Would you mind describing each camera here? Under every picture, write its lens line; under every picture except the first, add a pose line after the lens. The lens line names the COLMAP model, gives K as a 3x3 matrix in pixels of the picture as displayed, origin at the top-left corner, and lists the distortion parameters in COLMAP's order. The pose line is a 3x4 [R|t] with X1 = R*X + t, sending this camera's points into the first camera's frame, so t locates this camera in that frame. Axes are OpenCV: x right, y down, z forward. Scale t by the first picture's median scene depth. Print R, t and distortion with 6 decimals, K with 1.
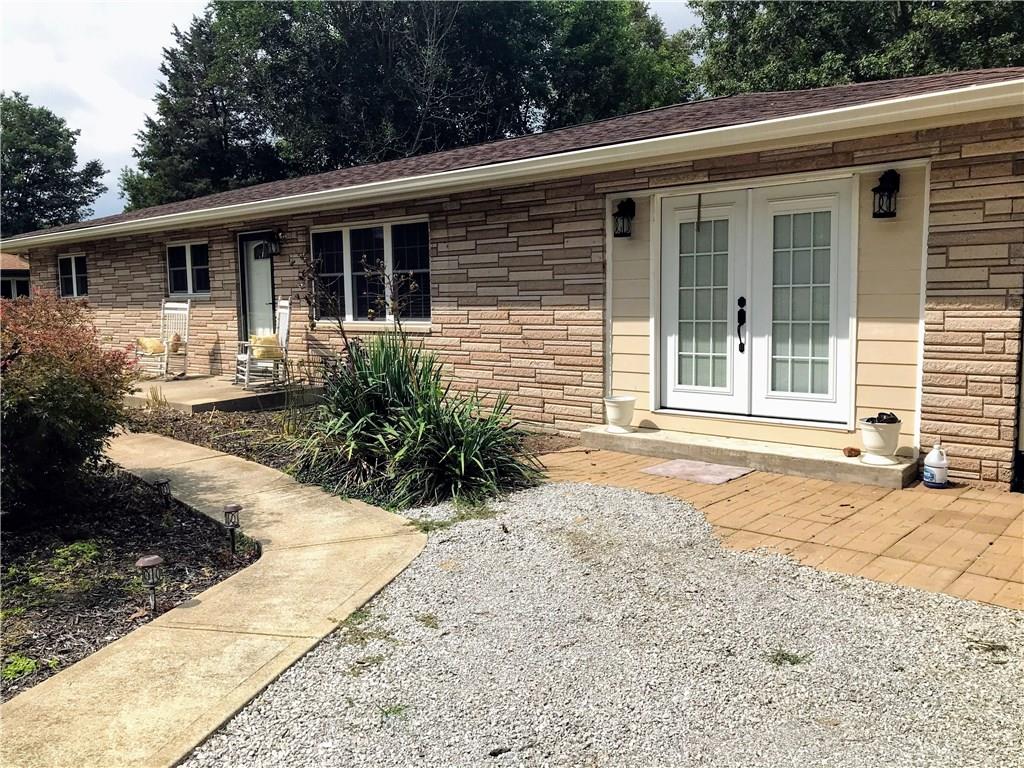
lens RADIAL K [[846.0, 0, 512.0], [0, 846.0, 384.0], [0, 0, 1]] dist [0.079240, -0.000605]
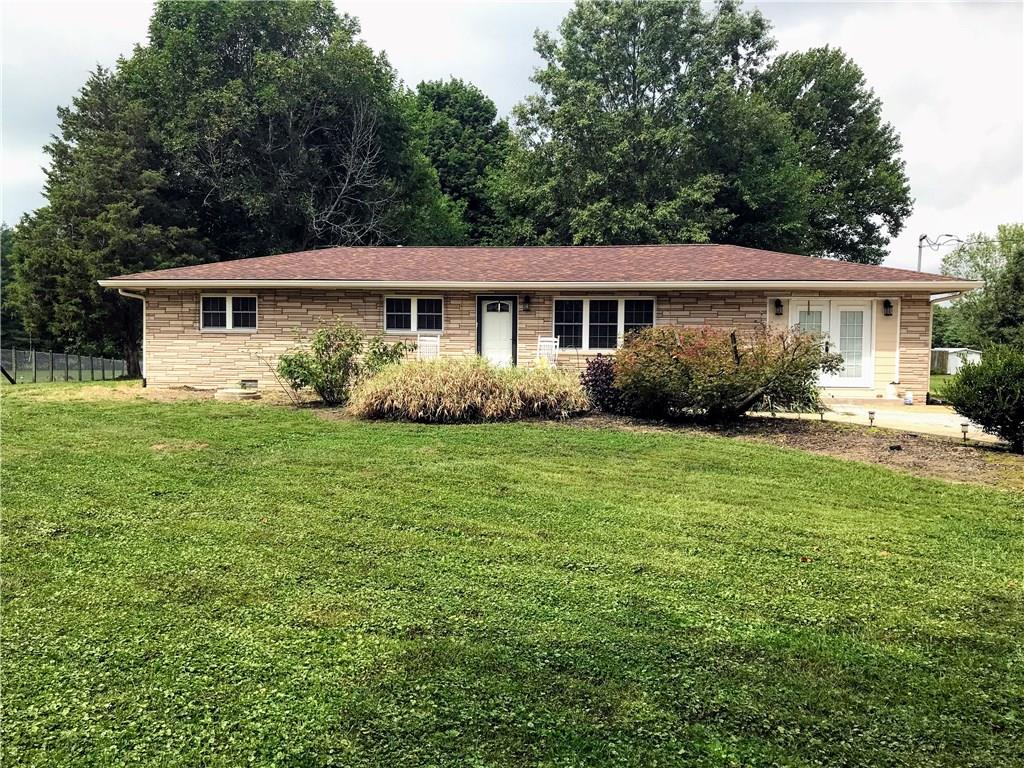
lens RADIAL K [[846.0, 0, 512.0], [0, 846.0, 384.0], [0, 0, 1]] dist [0.079240, -0.000605]
pose [[0.798563, 0.000126, 0.601911, -1.858283], [0.038038, 0.997991, -0.050674, 0.110244], [-0.600708, 0.063361, 0.796954, -0.436364]]
